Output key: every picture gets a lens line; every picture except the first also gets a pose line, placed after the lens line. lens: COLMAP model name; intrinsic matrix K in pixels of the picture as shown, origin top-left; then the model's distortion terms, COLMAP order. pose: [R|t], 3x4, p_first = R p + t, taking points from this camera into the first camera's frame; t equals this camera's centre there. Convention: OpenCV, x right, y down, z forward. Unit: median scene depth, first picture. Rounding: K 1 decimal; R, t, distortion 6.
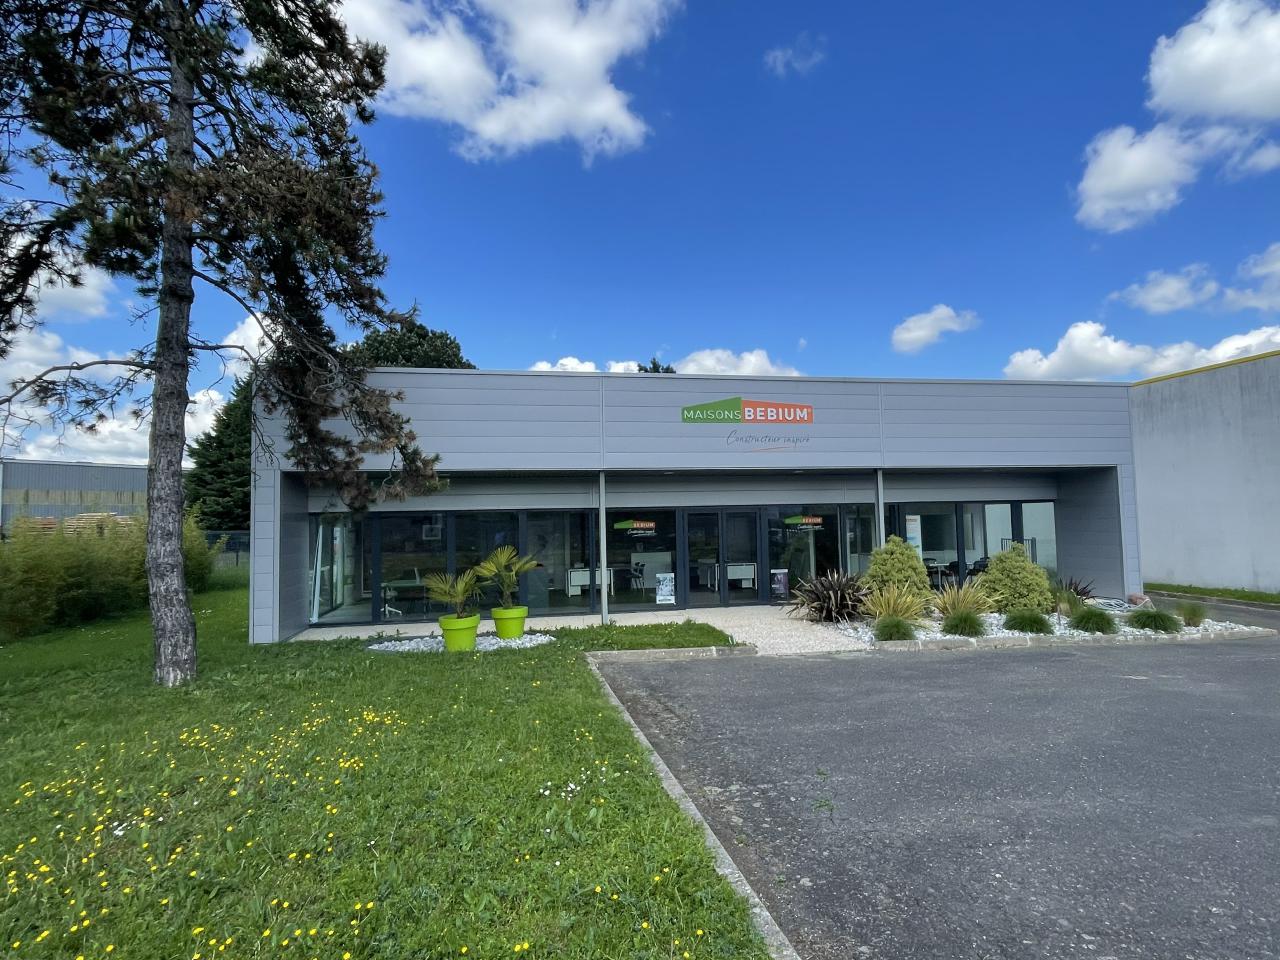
lens RADIAL K [[710.2, 0, 640.2], [0, 710.2, 478.4], [0, 0, 1]] dist [0.000435, 0.000032]
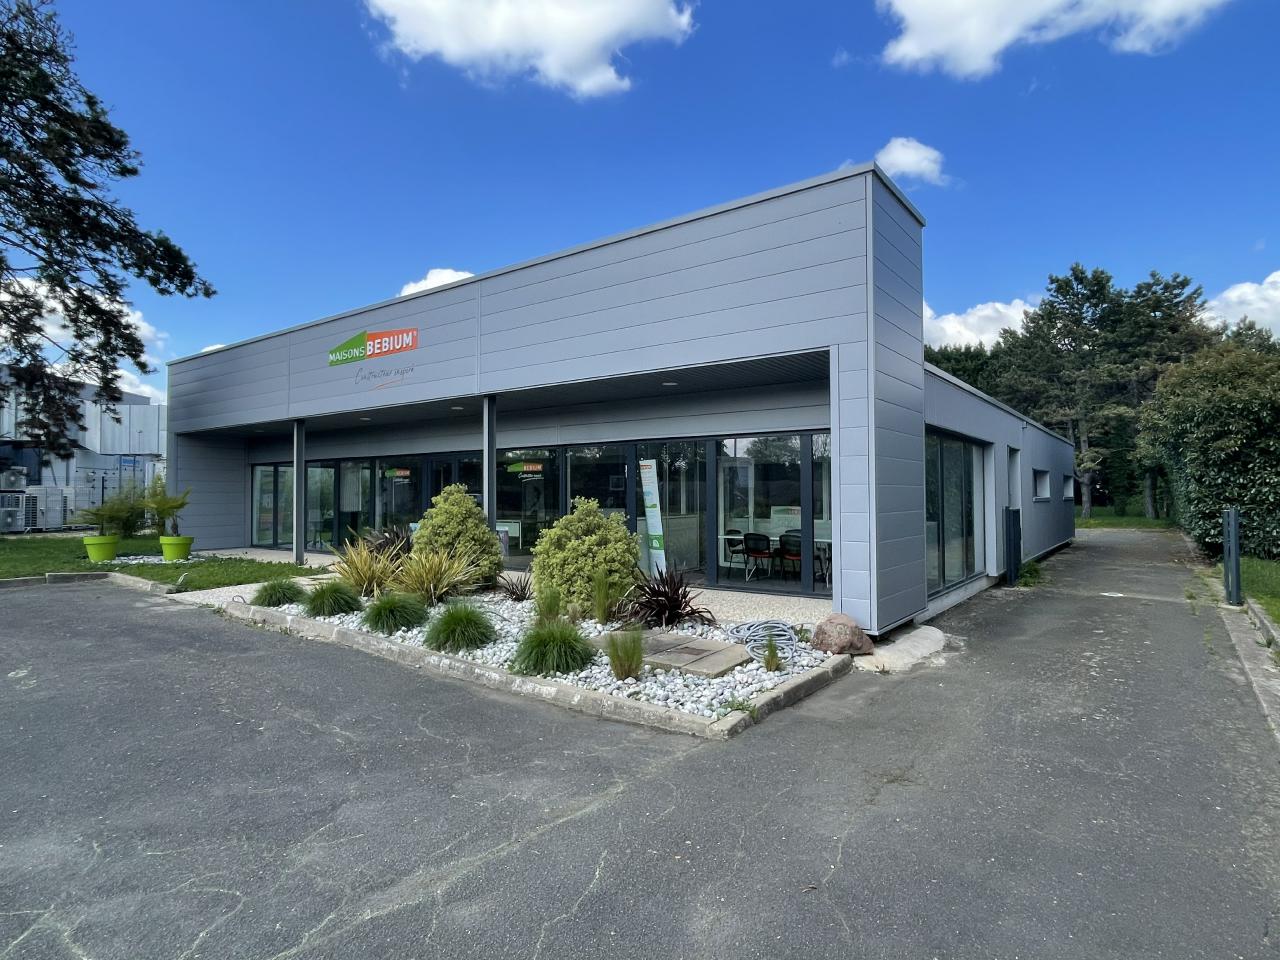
lens RADIAL K [[710.2, 0, 640.4], [0, 710.2, 479.2], [0, 0, 1]] dist [0.000435, 0.000032]
pose [[0.669863, 0.003218, -0.742478, 0.962638], [0.032713, 0.998892, 0.033843, 0.051724], [0.741764, -0.046959, 0.669015, 0.585693]]
